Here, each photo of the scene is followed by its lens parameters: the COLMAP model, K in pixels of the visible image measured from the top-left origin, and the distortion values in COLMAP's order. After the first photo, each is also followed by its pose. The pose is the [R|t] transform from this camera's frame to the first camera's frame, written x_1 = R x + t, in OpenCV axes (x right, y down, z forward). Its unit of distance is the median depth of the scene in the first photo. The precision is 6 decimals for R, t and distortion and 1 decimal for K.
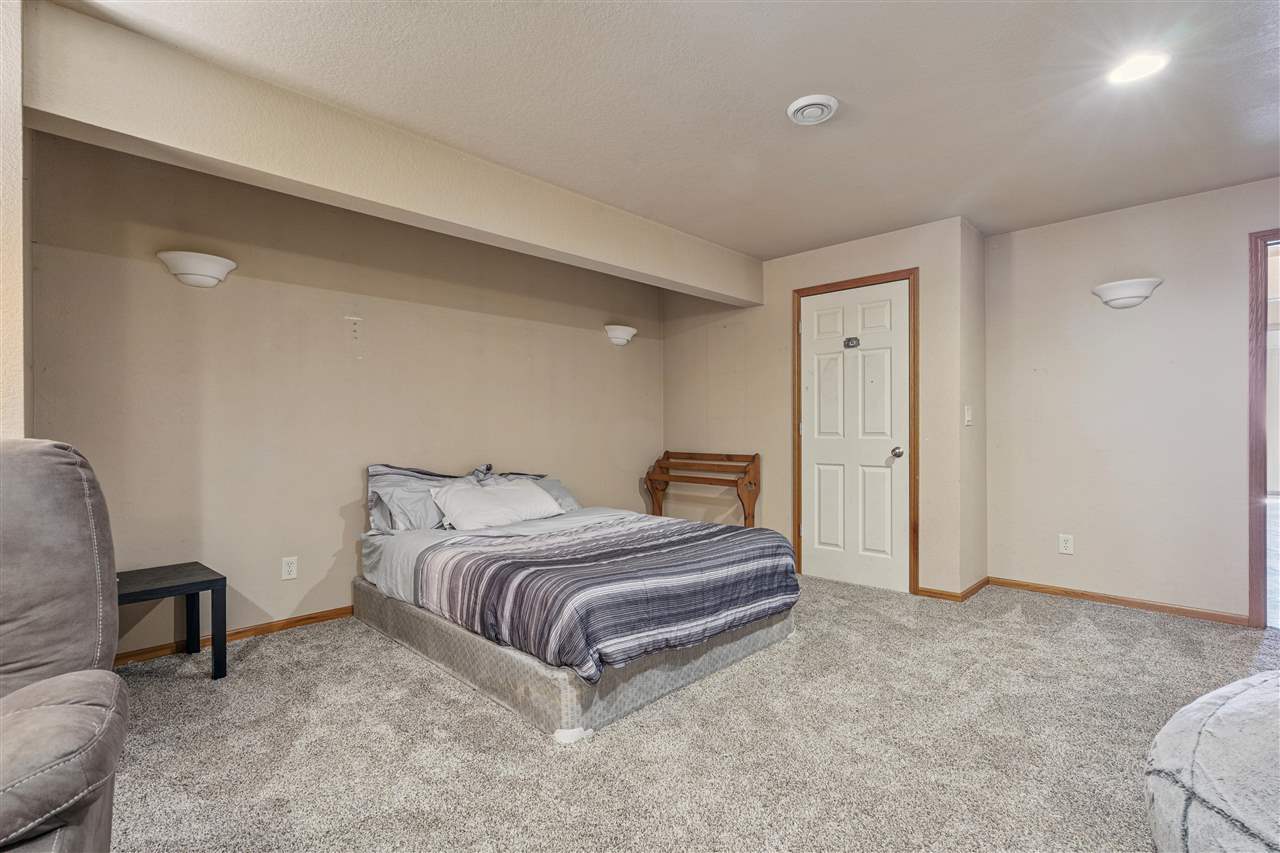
lens RADIAL K [[583.3, 0, 643.6], [0, 583.3, 427.0], [0, 0, 1]] dist [0.001835, 0.000316]
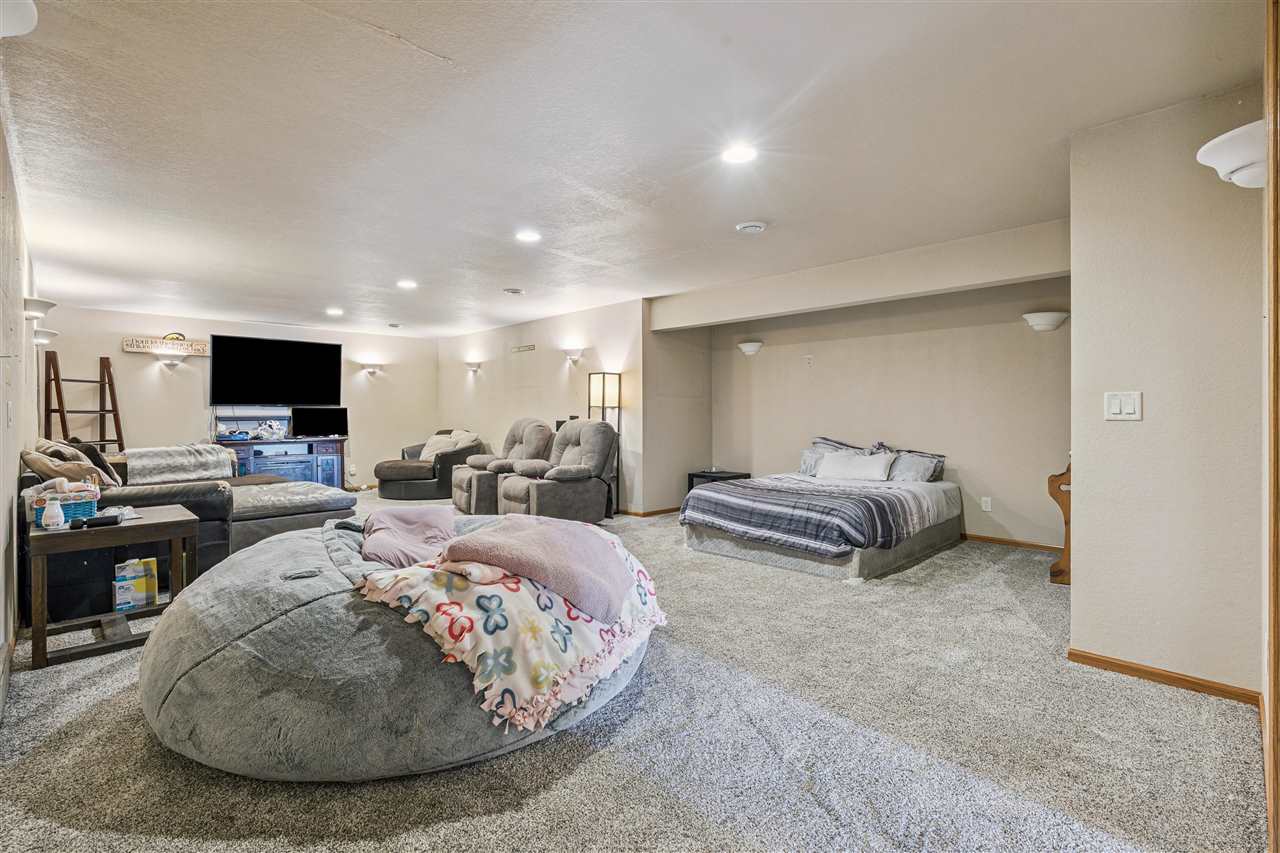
lens RADIAL K [[583.3, 0, 643.6], [0, 583.3, 427.0], [0, 0, 1]] dist [0.001835, 0.000316]
pose [[-0.003751, 0.023786, -0.999710, 1.509665], [0.006067, 0.999699, 0.023763, -0.014700], [0.999975, -0.005976, -0.003894, 0.558250]]
